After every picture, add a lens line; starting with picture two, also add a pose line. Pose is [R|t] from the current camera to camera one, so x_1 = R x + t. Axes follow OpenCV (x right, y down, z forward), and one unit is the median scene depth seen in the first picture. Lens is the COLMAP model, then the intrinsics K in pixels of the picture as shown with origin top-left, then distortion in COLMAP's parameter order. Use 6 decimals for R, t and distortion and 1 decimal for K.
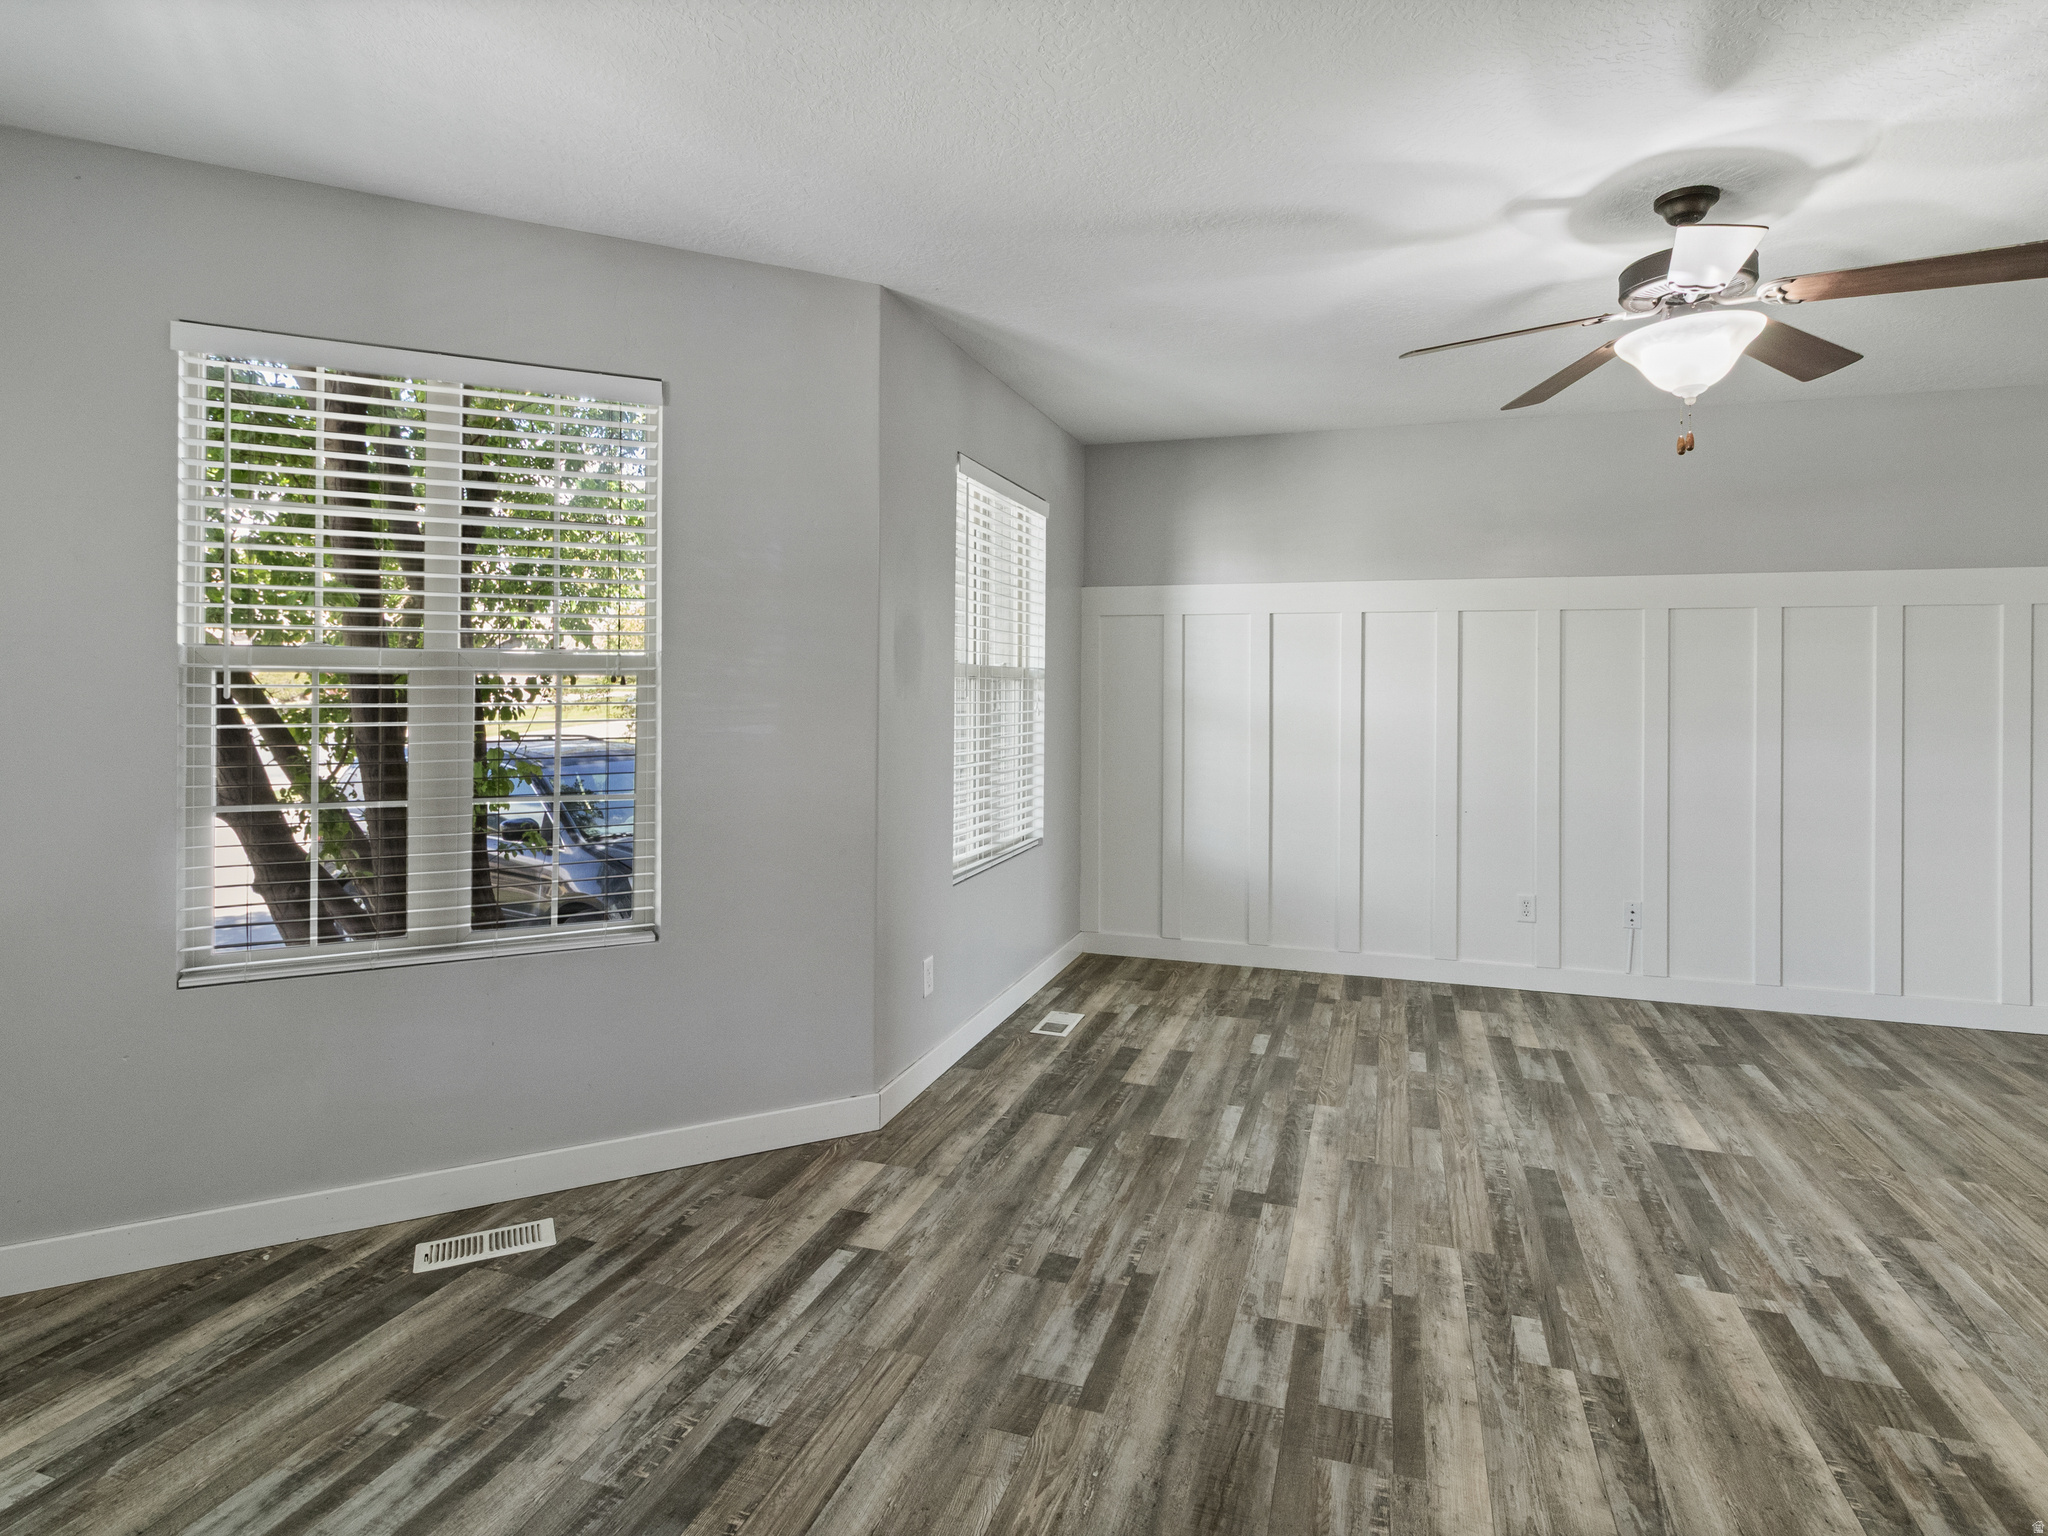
lens RADIAL K [[1104.4, 0, 1024.0], [0, 1104.4, 692.7], [0, 0, 1]] dist [0.001197, 0.001123]
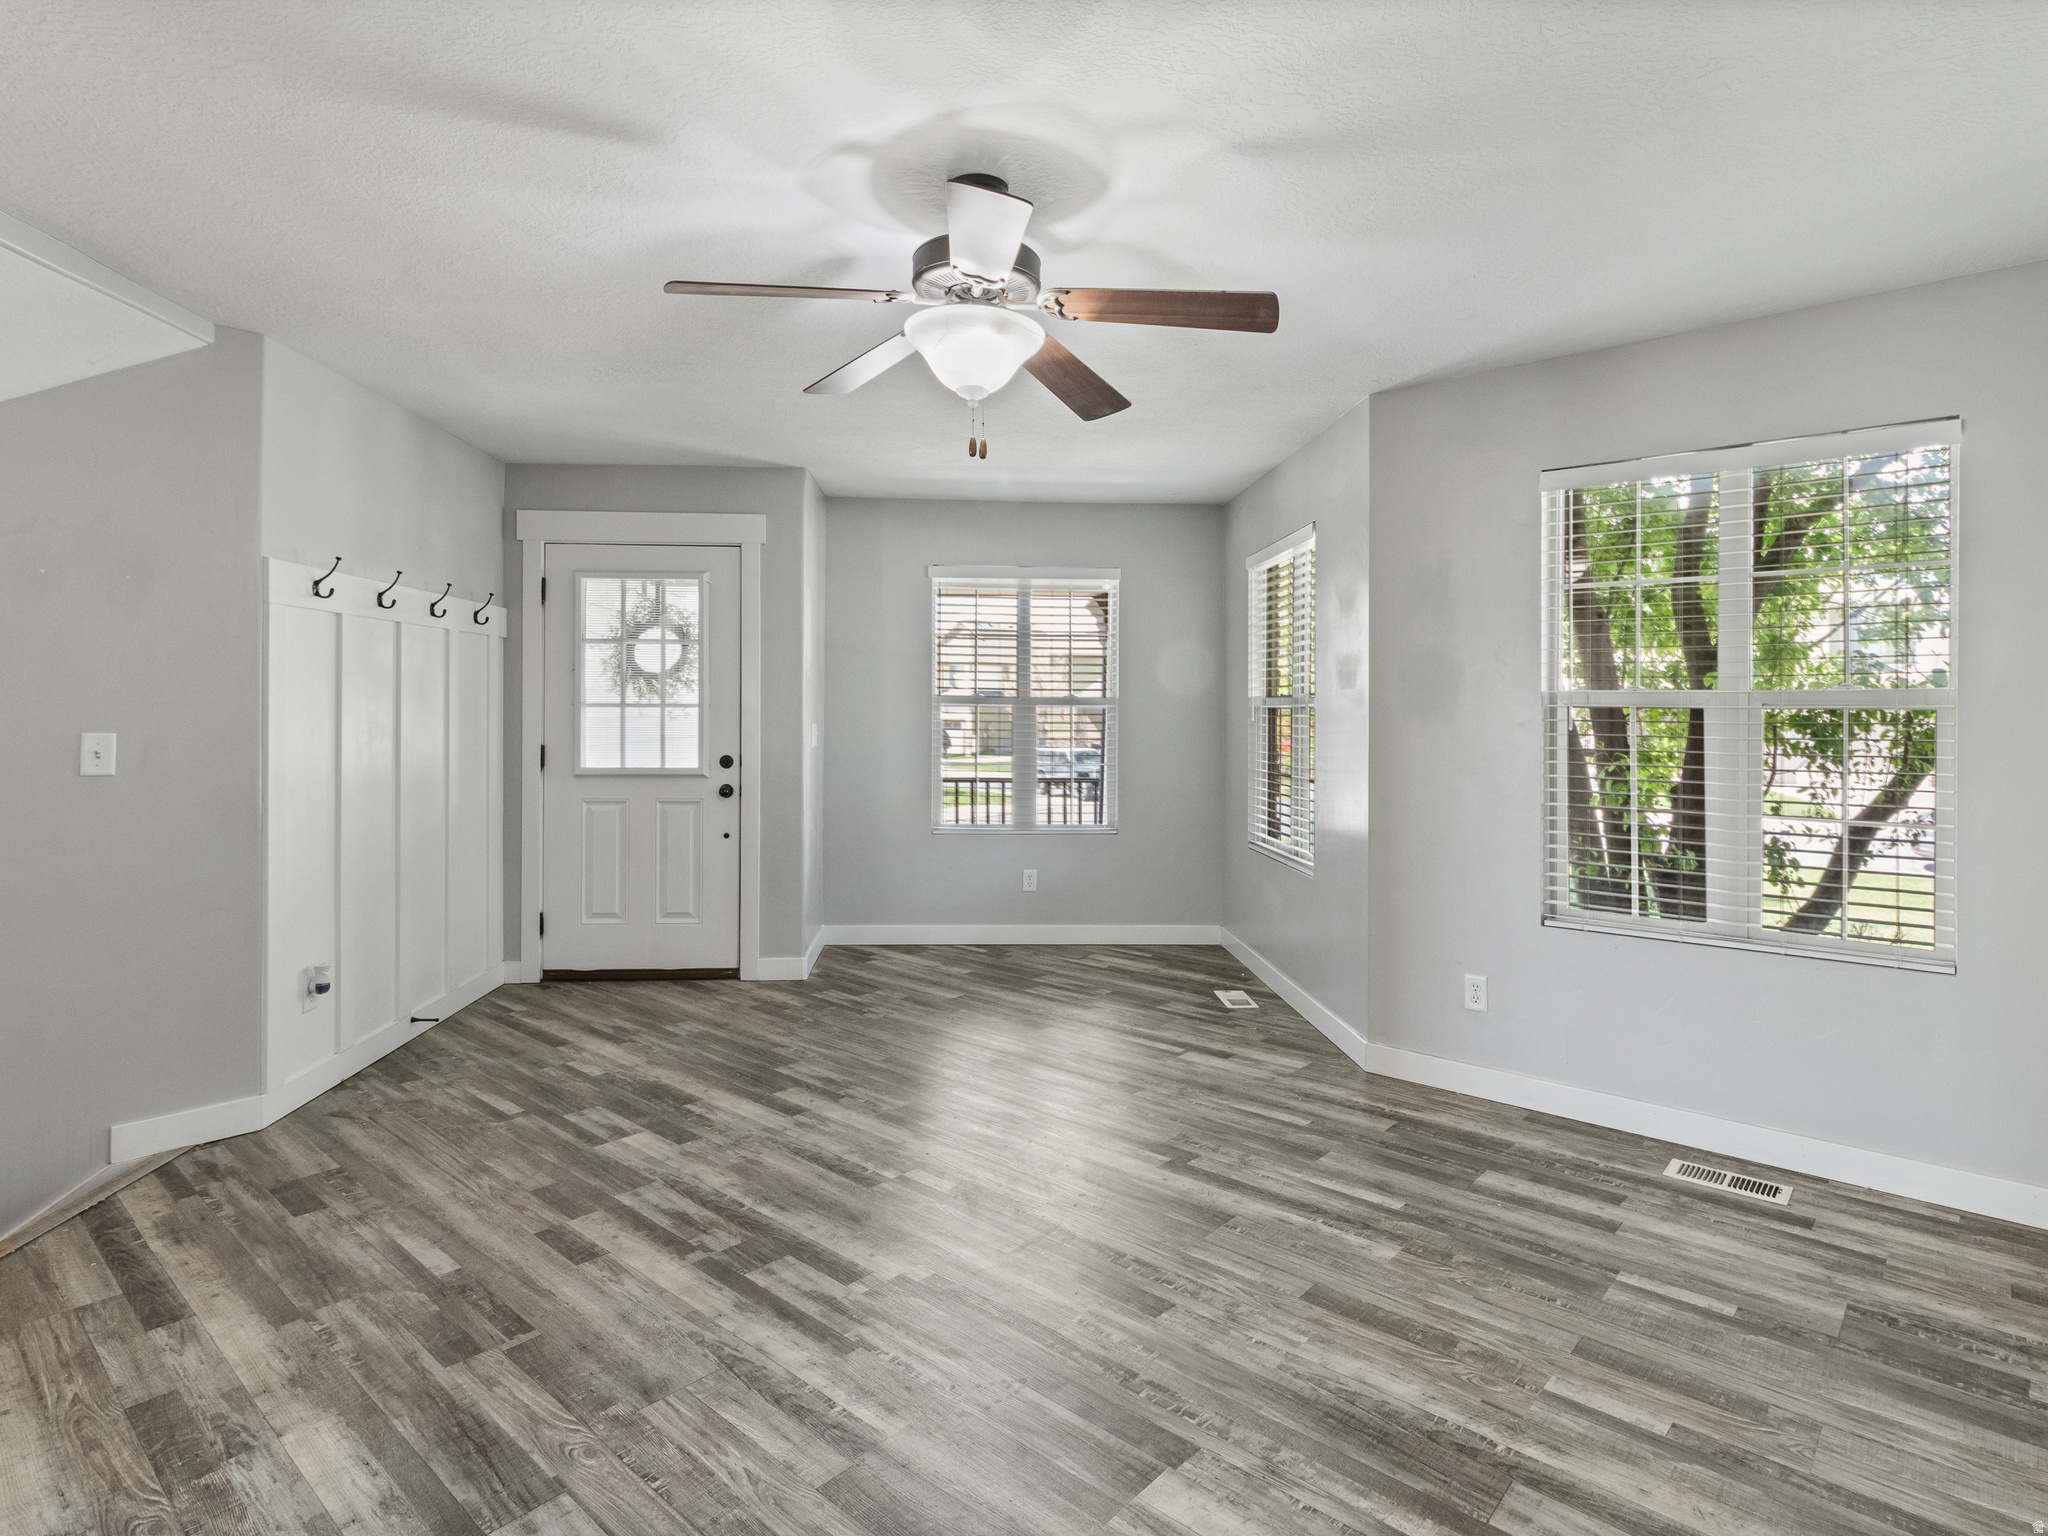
lens RADIAL K [[1093.5, 0, 1034.2], [0, 1093.5, 711.9], [0, 0, 1]] dist [0.003524, -0.000069]
pose [[-0.389907, -0.007334, -0.920825, 1.508454], [-0.013084, 0.999911, -0.002424, -0.001404], [0.920761, 0.011103, -0.389969, 1.483437]]
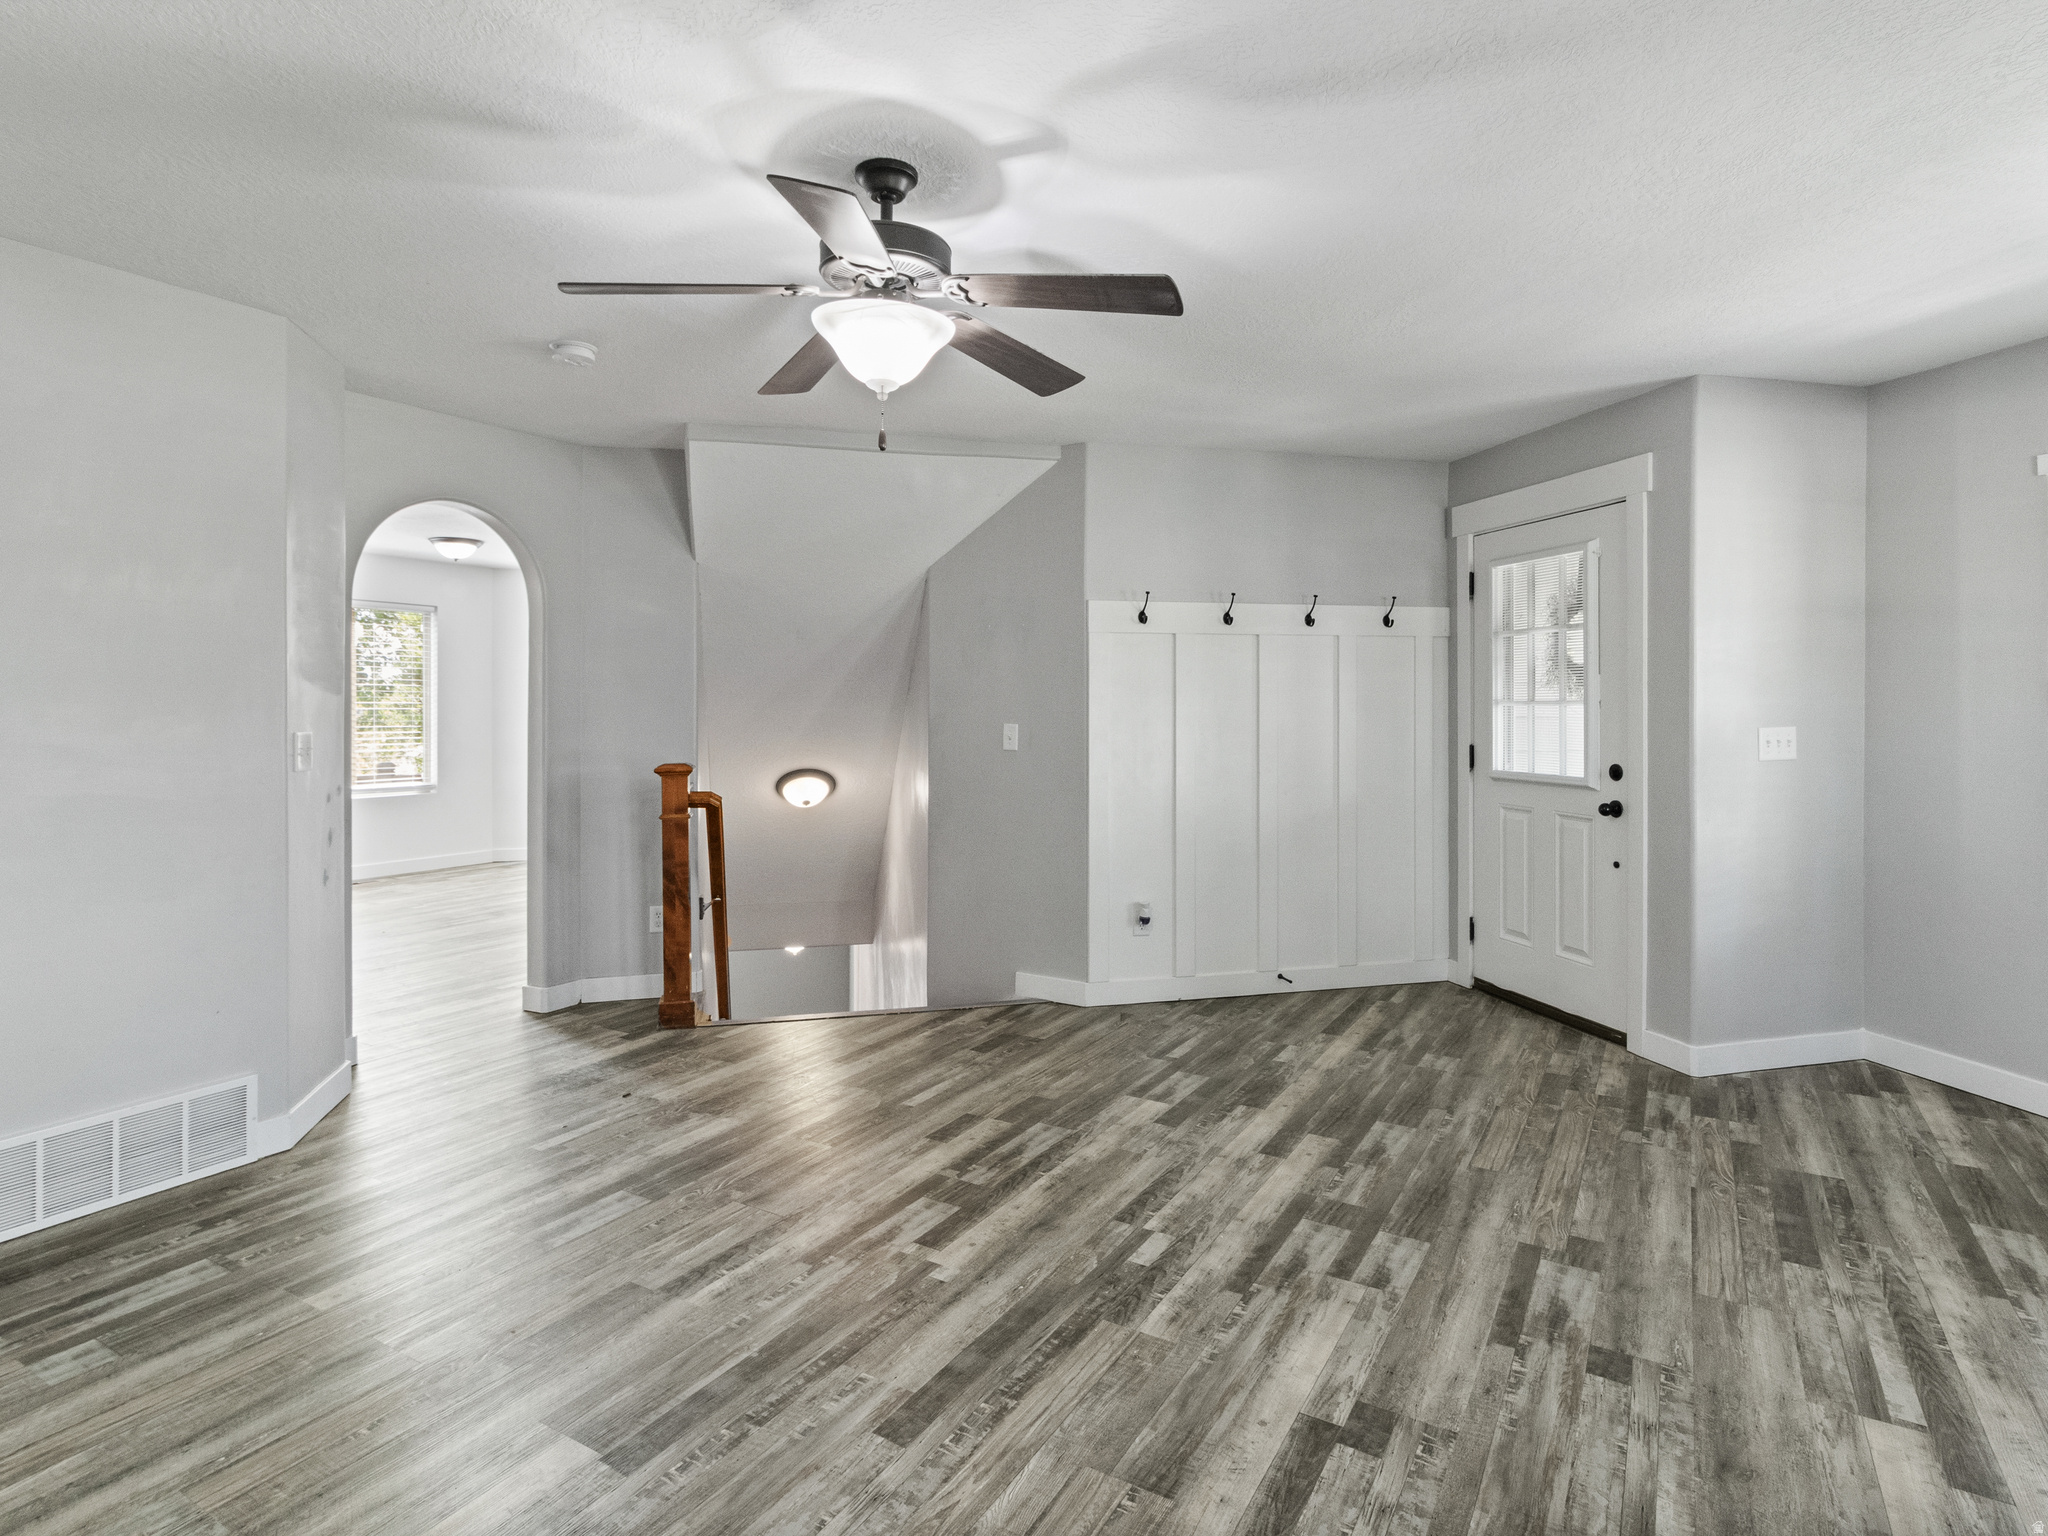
lens RADIAL K [[1093.5, 0, 1034.2], [0, 1093.5, 711.9], [0, 0, 1]] dist [0.003524, -0.000069]
pose [[-0.977224, -0.006115, 0.212122, 0.300473], [-0.003964, 0.999936, 0.010565, -0.010209], [-0.212173, 0.009484, -0.977186, 1.964655]]
